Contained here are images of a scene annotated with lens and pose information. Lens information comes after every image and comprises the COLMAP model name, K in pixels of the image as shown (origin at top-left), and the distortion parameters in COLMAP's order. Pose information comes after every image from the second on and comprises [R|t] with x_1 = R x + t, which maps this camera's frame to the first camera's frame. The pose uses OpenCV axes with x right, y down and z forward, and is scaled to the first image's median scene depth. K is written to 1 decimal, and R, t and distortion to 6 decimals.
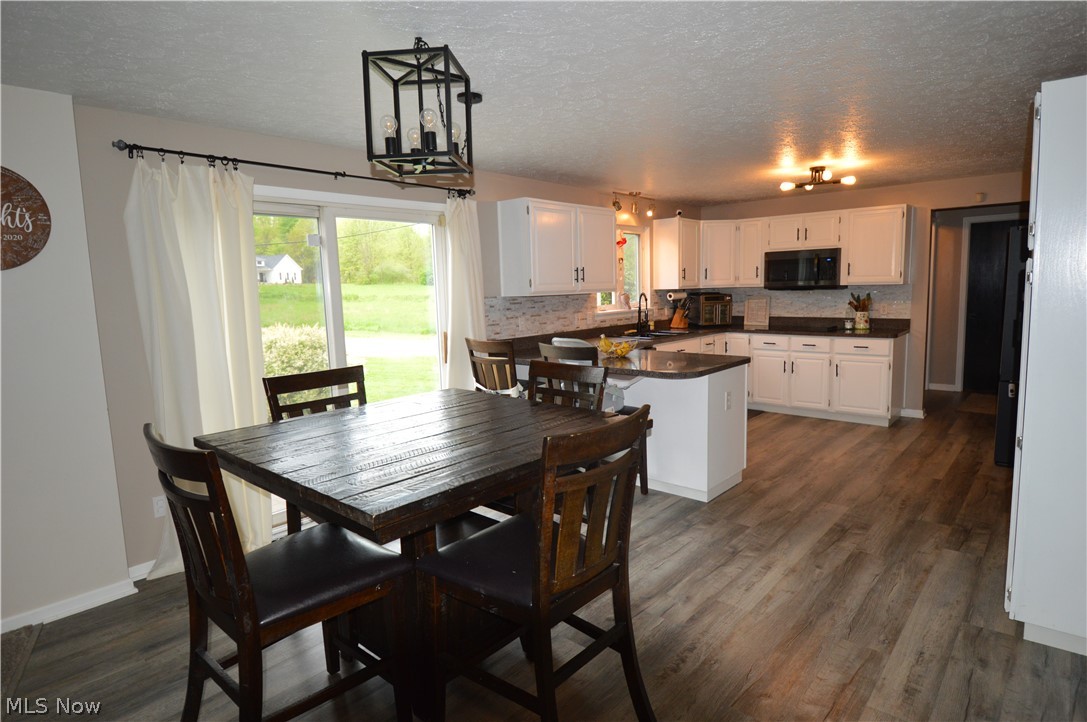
lens RADIAL K [[592.8, 0, 561.7], [0, 592.8, 361.2], [0, 0, 1]] dist [0.020007, -0.020900]
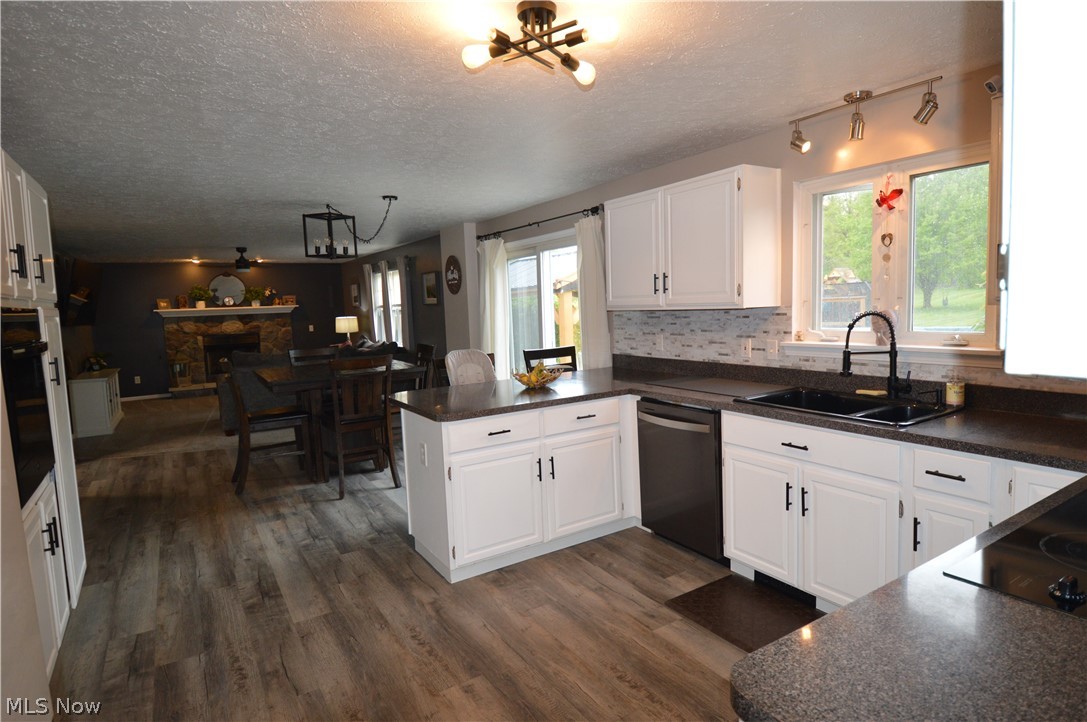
lens RADIAL K [[592.8, 0, 547.6], [0, 592.8, 360.0], [0, 0, 1]] dist [0.020007, -0.020900]
pose [[-0.293608, 0.130952, -0.946914, 0.689080], [-0.077487, 0.984052, 0.160115, -0.142243], [0.952780, 0.120384, -0.278779, 0.964953]]
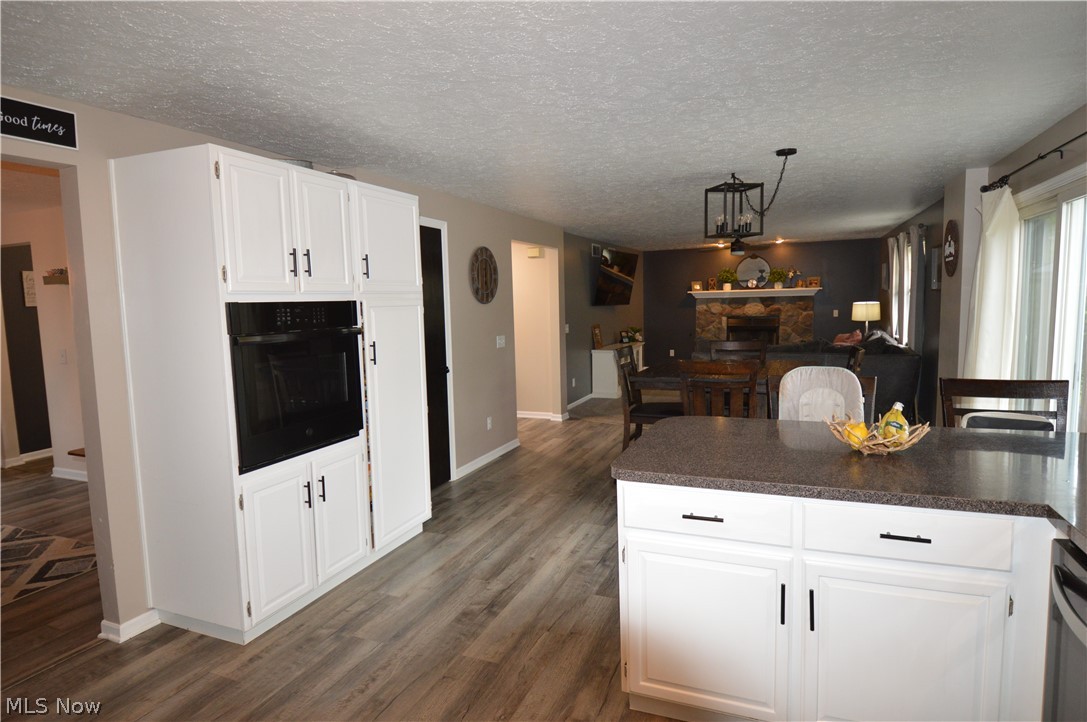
lens RADIAL K [[592.8, 0, 566.1], [0, 592.8, 356.4], [0, 0, 1]] dist [0.020007, -0.020900]
pose [[-0.941471, 0.082073, -0.326950, 0.371209], [0.006732, 0.974292, 0.225189, -0.148766], [0.337026, 0.209808, -0.917820, 1.038859]]
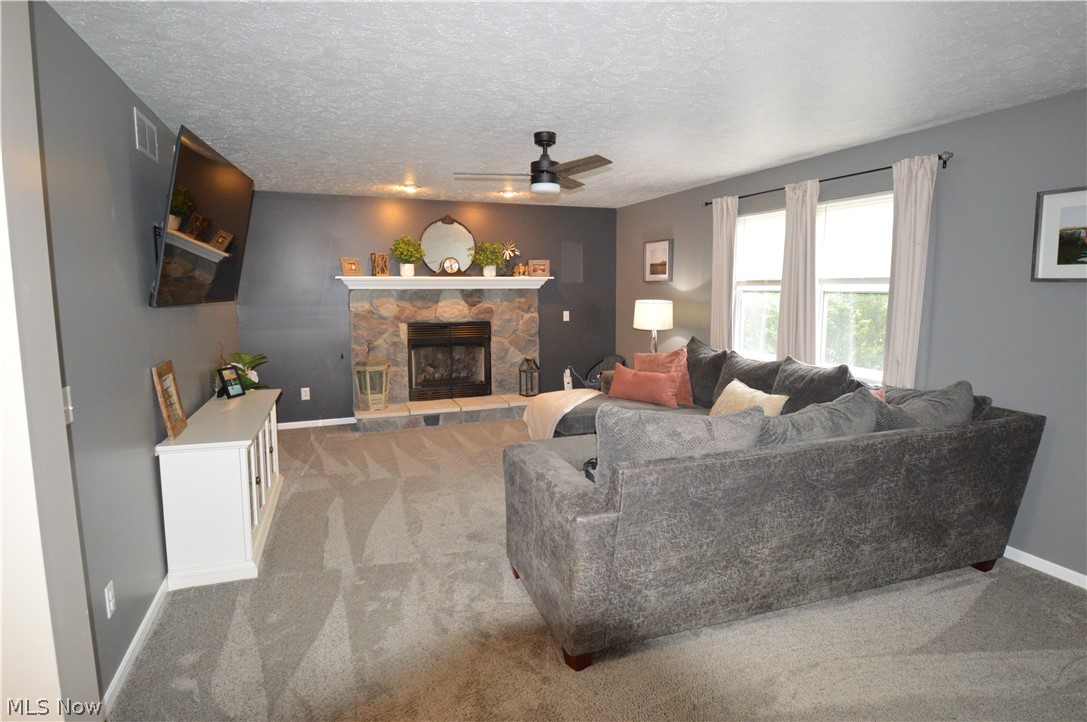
lens RADIAL K [[592.8, 0, 554.5], [0, 592.8, 363.7], [0, 0, 1]] dist [0.020007, -0.020900]
pose [[-0.476762, 0.140380, -0.867751, 0.067541], [-0.097079, 0.972719, 0.210699, -0.019748], [0.873655, 0.184693, -0.450127, 0.155602]]
